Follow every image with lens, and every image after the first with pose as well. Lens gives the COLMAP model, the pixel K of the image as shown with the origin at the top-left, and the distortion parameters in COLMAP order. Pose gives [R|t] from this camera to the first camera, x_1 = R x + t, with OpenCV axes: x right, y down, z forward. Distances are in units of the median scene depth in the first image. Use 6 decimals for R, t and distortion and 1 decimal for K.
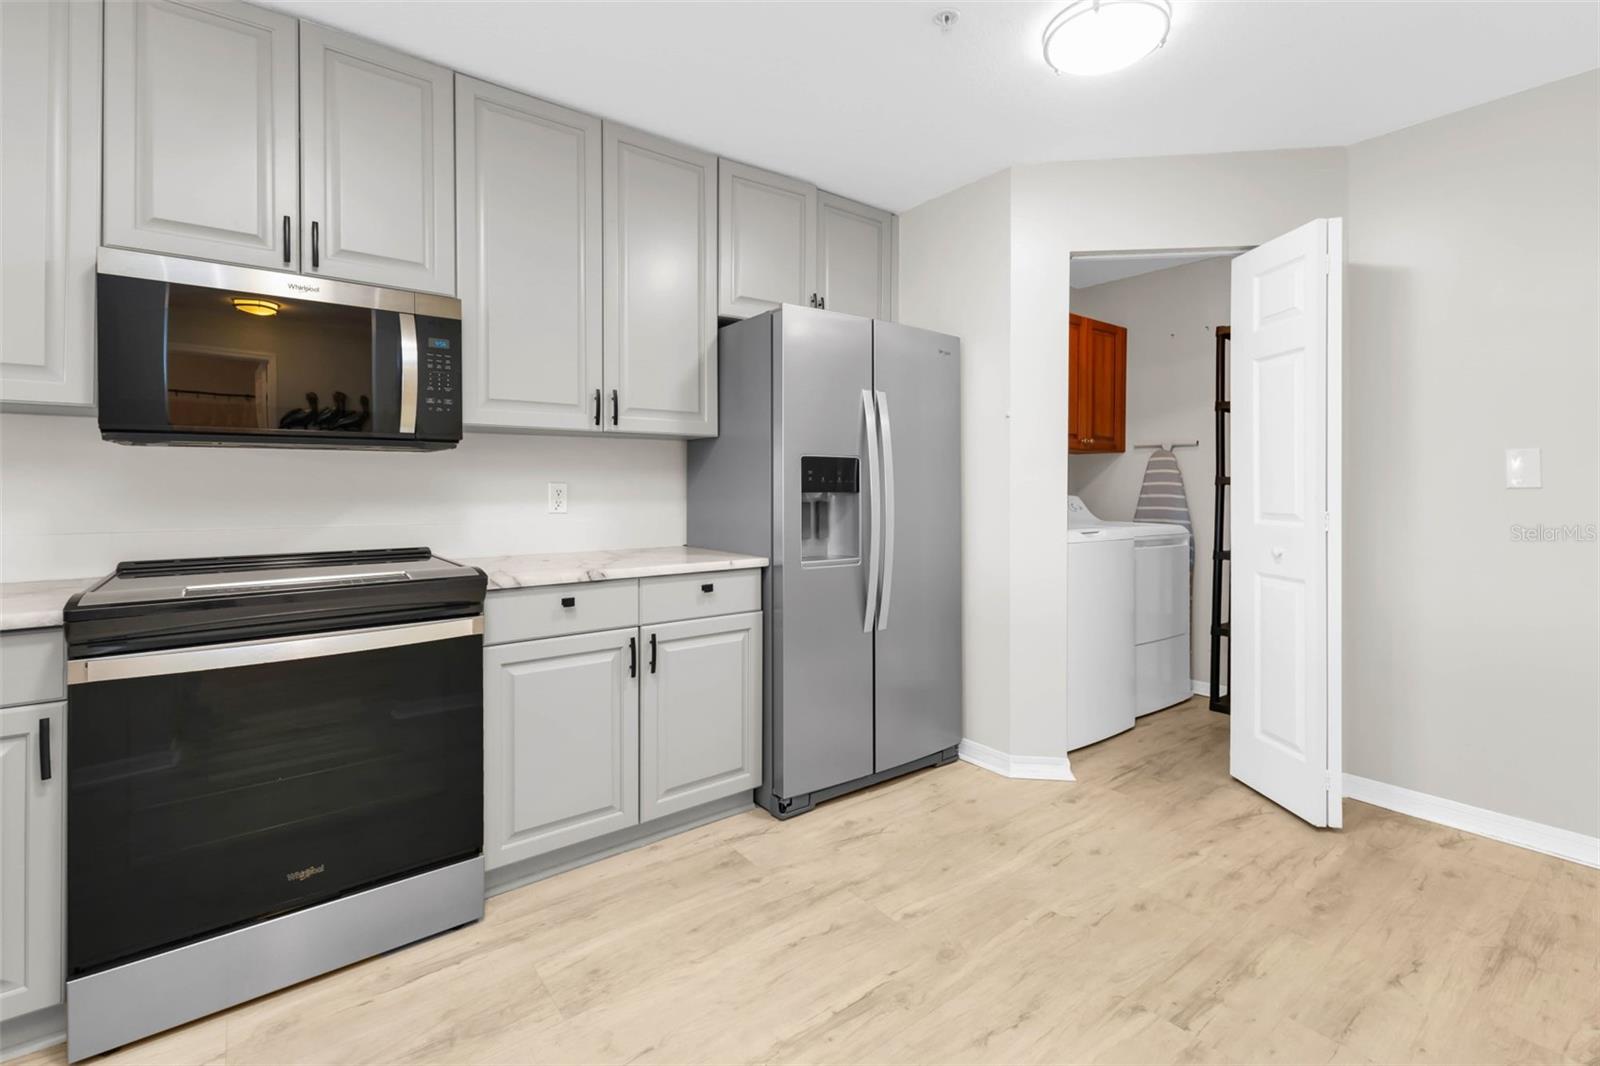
lens RADIAL K [[699.4, 0, 791.6], [0, 699.4, 488.1], [0, 0, 1]] dist [0.014869, -0.005080]
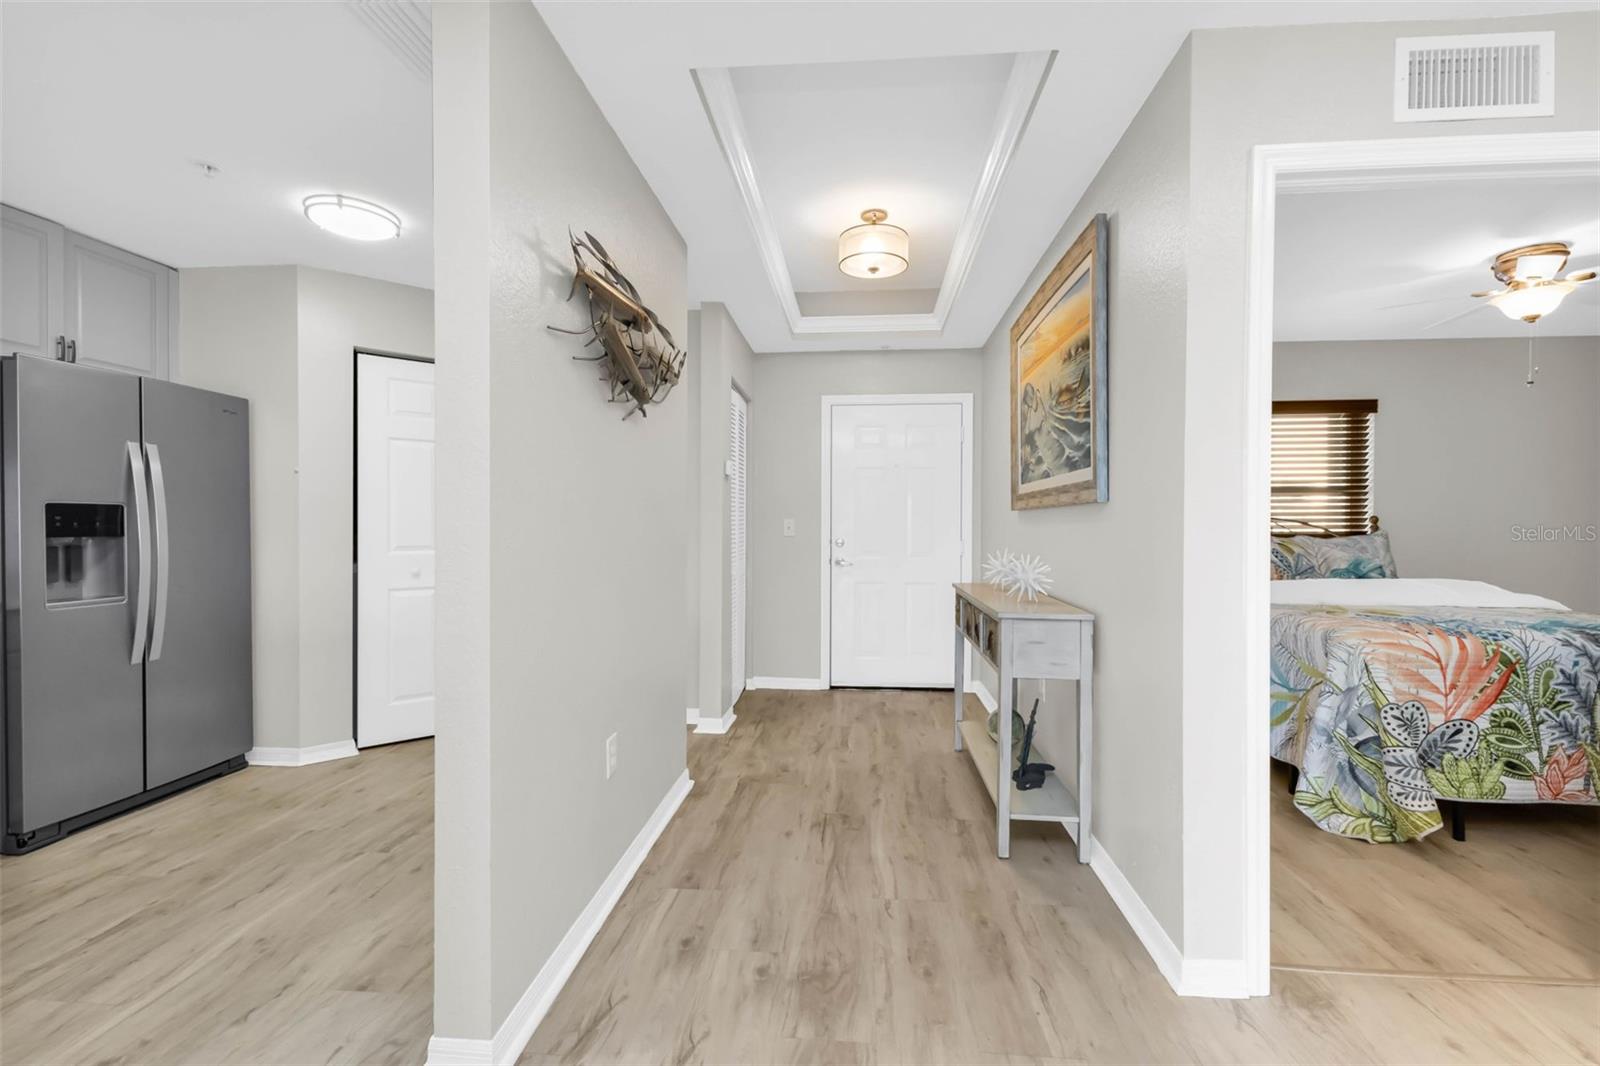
lens RADIAL K [[699.4, 0, 801.1], [0, 699.4, 528.5], [0, 0, 1]] dist [0.014869, -0.005080]
pose [[0.666584, -0.007440, 0.745392, -0.011822], [0.002938, 0.999969, 0.007353, -0.007006], [-0.745424, -0.002711, 0.666585, -0.317296]]
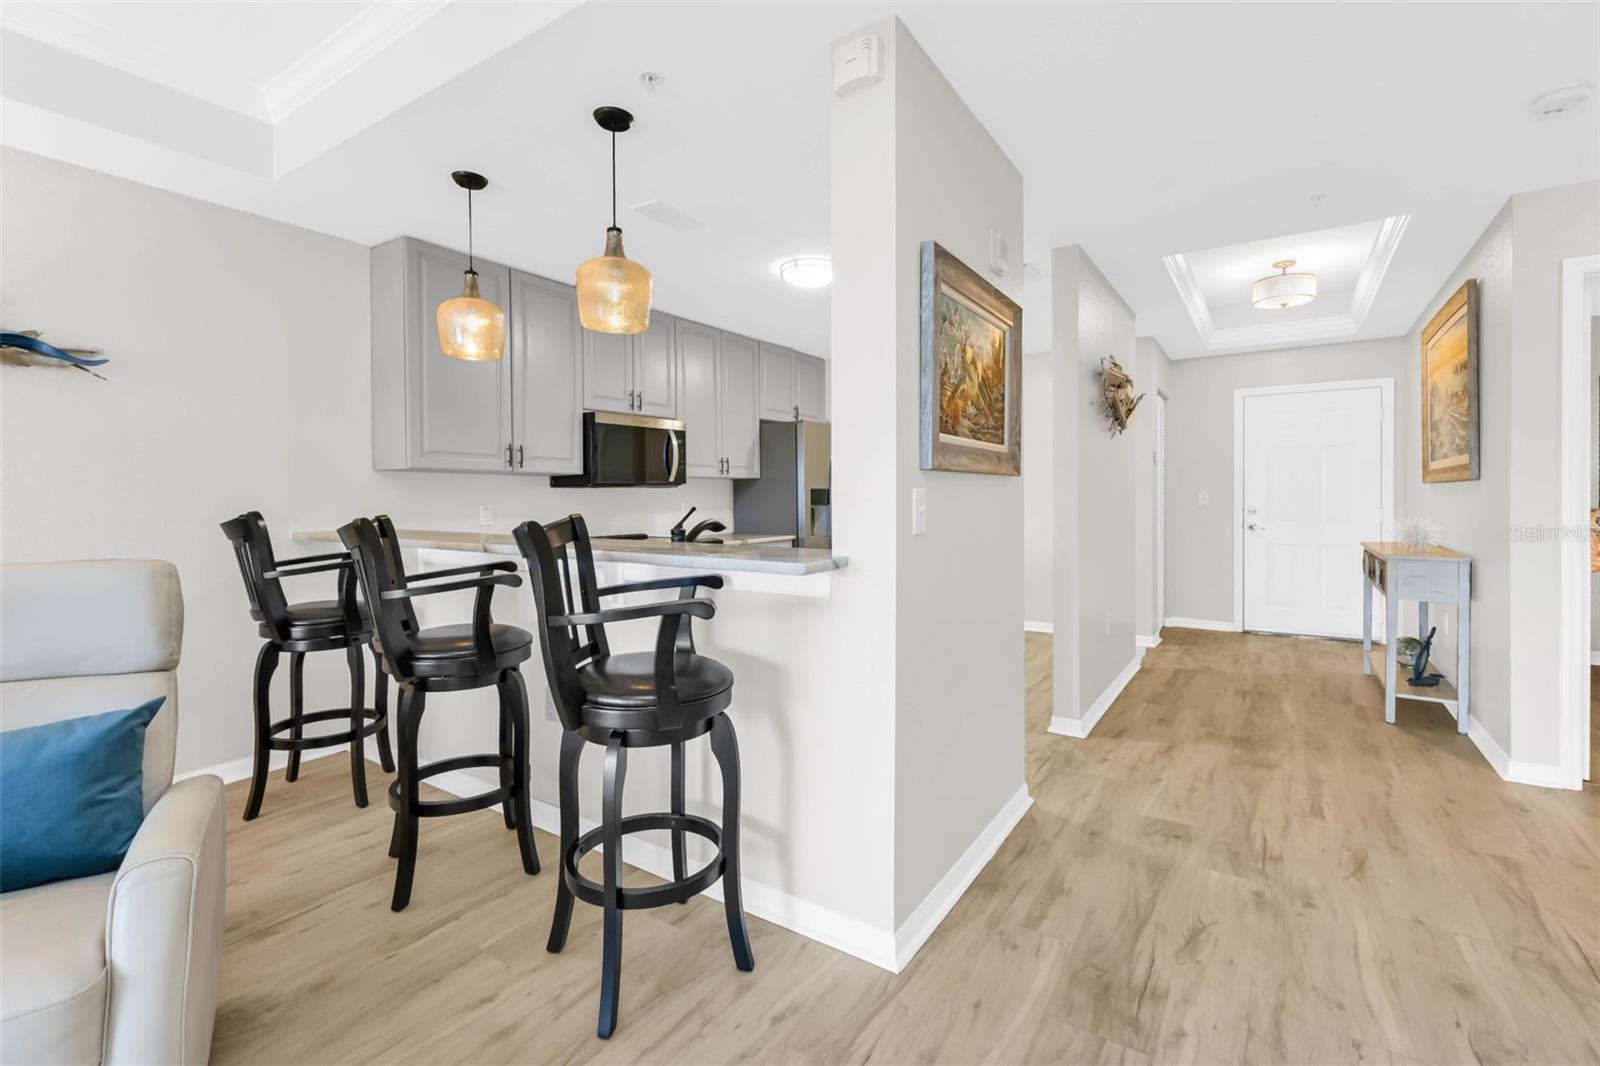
lens RADIAL K [[699.4, 0, 806.9], [0, 699.4, 501.8], [0, 0, 1]] dist [0.014869, -0.005080]
pose [[0.943238, -0.011271, 0.331926, -0.433416], [0.010039, 0.999935, 0.005425, -0.009209], [-0.331966, -0.001785, 0.943290, -0.639438]]
